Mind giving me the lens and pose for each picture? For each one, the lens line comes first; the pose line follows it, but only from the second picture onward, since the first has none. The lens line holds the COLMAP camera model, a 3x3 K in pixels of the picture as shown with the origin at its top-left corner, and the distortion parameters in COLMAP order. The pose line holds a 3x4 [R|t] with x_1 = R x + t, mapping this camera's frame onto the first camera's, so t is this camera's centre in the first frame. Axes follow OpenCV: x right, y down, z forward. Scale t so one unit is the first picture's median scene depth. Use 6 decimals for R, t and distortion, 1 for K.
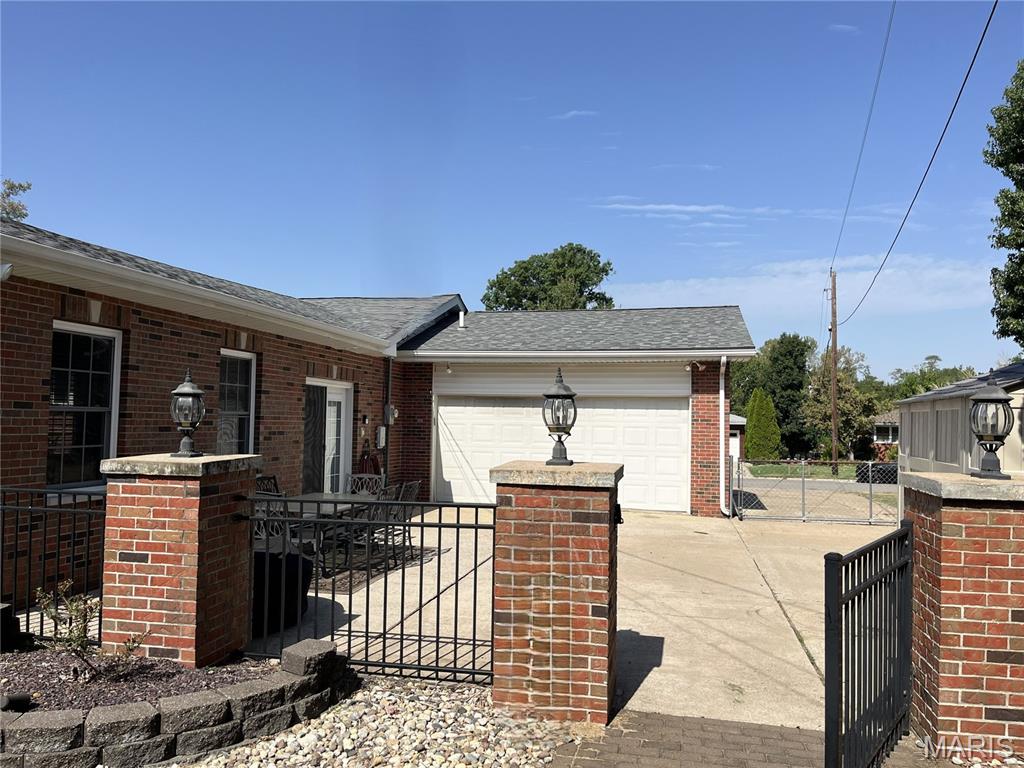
lens RADIAL K [[787.4, 0, 512.0], [0, 787.4, 384.0], [0, 0, 1]] dist [0.001574, -0.000887]
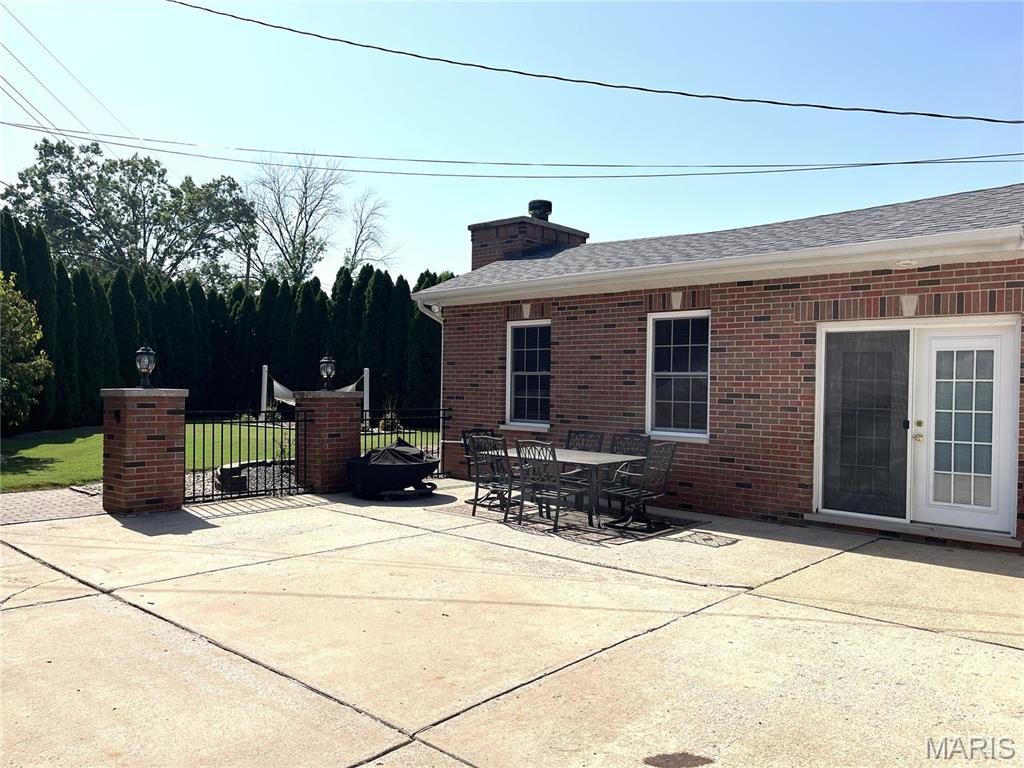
lens RADIAL K [[755.4, 0, 514.6], [0, 755.4, 375.0], [0, 0, 1]] dist [0.005184, -0.027763]
pose [[-0.507644, -0.031432, -0.860993, 0.703585], [0.020537, 0.998609, -0.048565, 0.097793], [0.861322, -0.042336, -0.506293, 1.574682]]
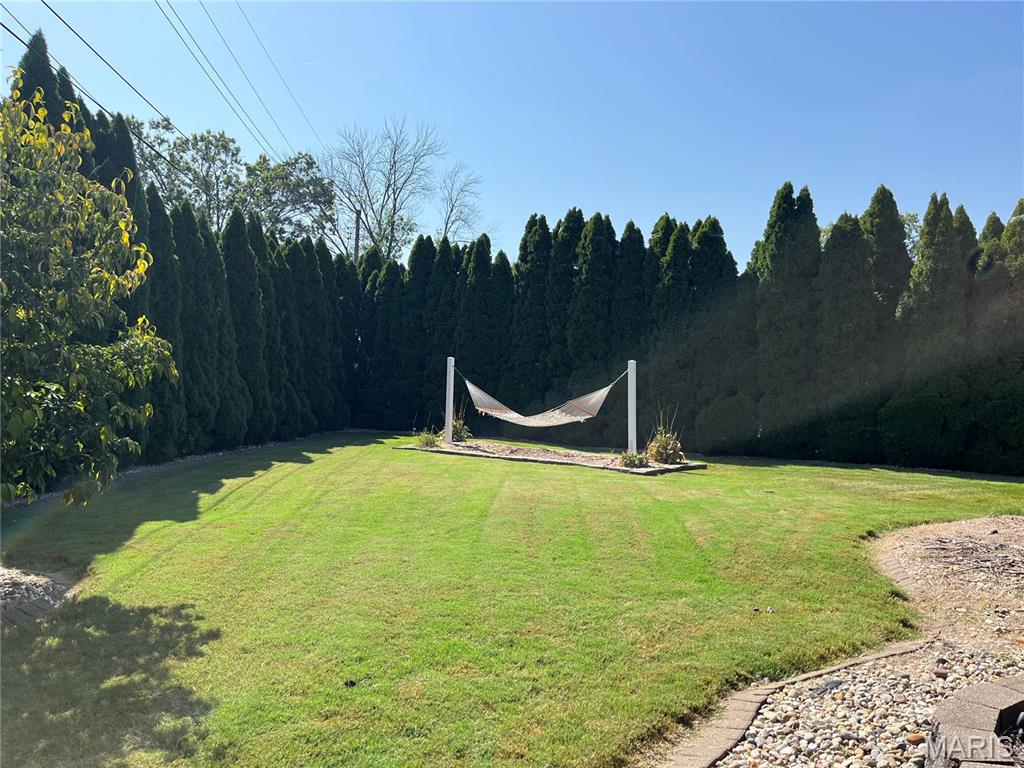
lens RADIAL K [[787.4, 0, 512.0], [0, 787.4, 384.0], [0, 0, 1]] dist [0.001574, -0.000887]
pose [[-0.583335, -0.015710, -0.812079, 0.451639], [0.018340, 0.999303, -0.032506, 0.066196], [0.812024, -0.033855, -0.582641, 1.062091]]
